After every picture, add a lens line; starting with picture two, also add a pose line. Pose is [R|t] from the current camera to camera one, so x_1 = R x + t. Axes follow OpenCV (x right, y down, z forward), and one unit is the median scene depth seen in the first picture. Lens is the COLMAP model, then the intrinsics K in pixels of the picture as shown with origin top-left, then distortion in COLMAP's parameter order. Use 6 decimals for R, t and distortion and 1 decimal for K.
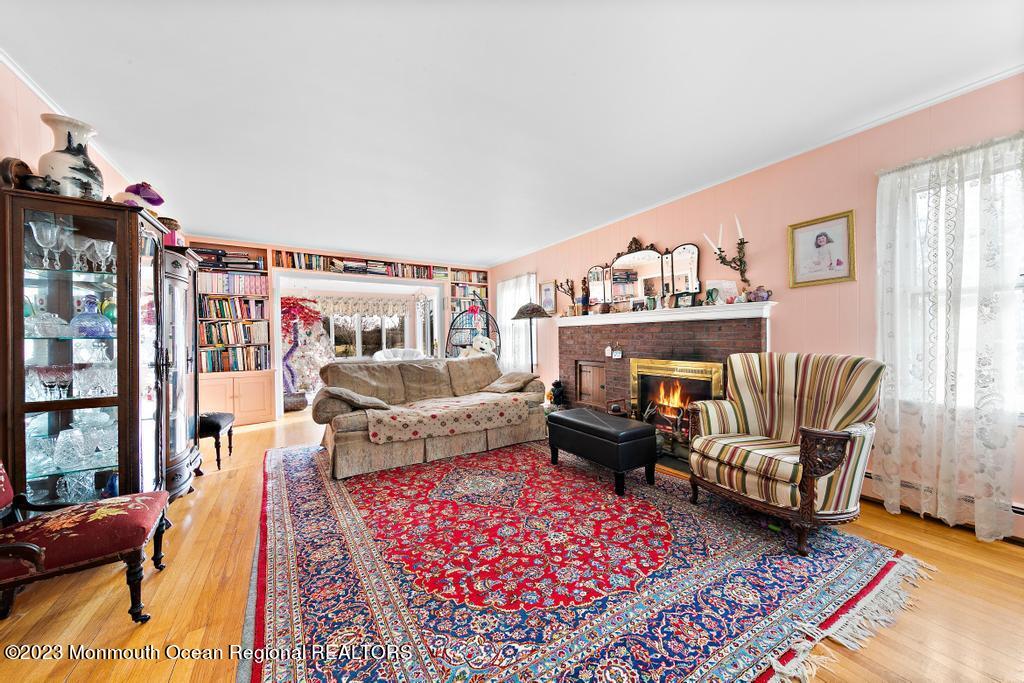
lens RADIAL K [[354.2, 0, 508.5], [0, 354.2, 337.5], [0, 0, 1]] dist [0.000342, 0.000005]
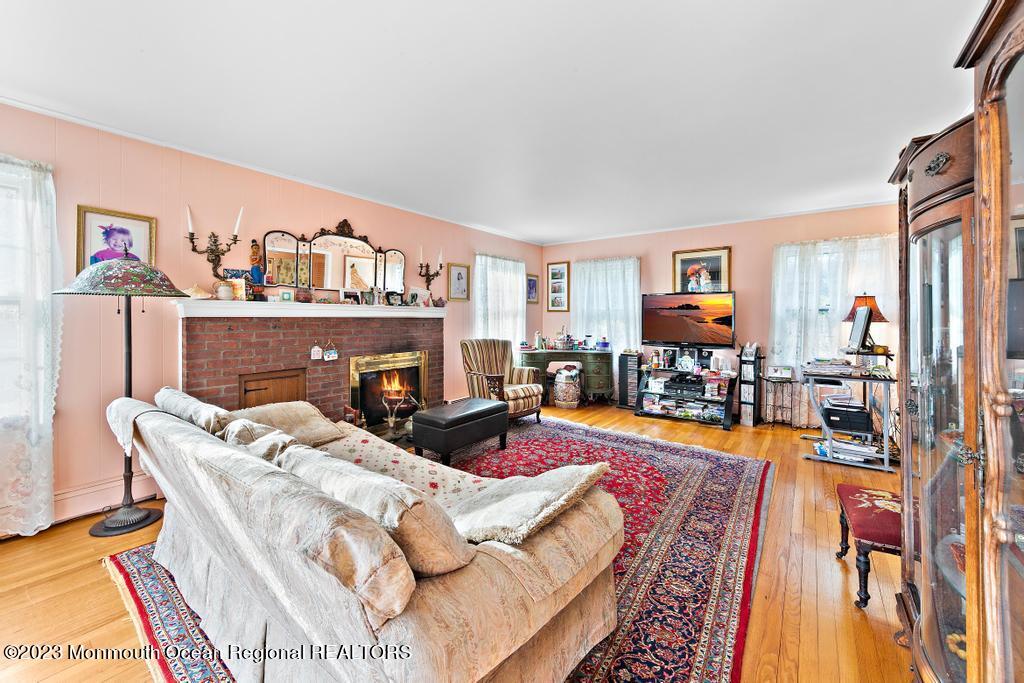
lens RADIAL K [[399.6, 0, 511.5], [0, 399.6, 318.6], [0, 0, 1]] dist [-0.001793, -0.000086]
pose [[-0.375479, 0.006549, 0.926808, -1.246837], [0.002480, 0.999979, -0.006061, -0.052185], [-0.926828, 0.000023, -0.375487, 1.718149]]
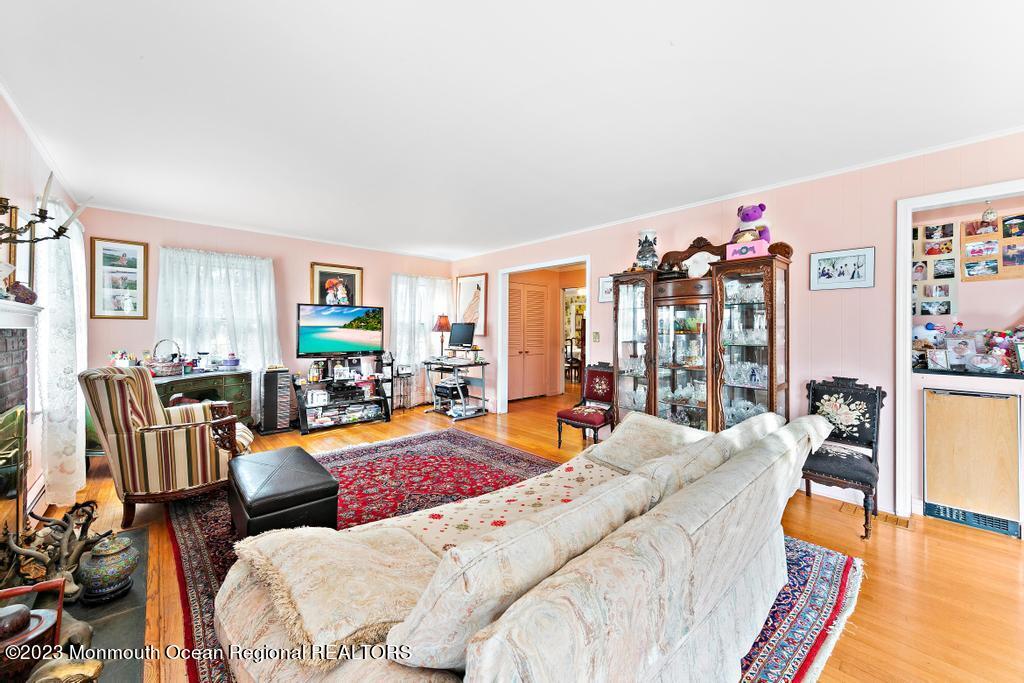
lens RADIAL K [[378.3, 0, 511.3], [0, 378.3, 332.2], [0, 0, 1]] dist [0.003642, 0.000091]
pose [[-0.980096, 0.006630, -0.198414, -0.072849], [0.005173, 0.999956, 0.007861, -0.061455], [0.198457, 0.006678, -0.980087, 2.373878]]
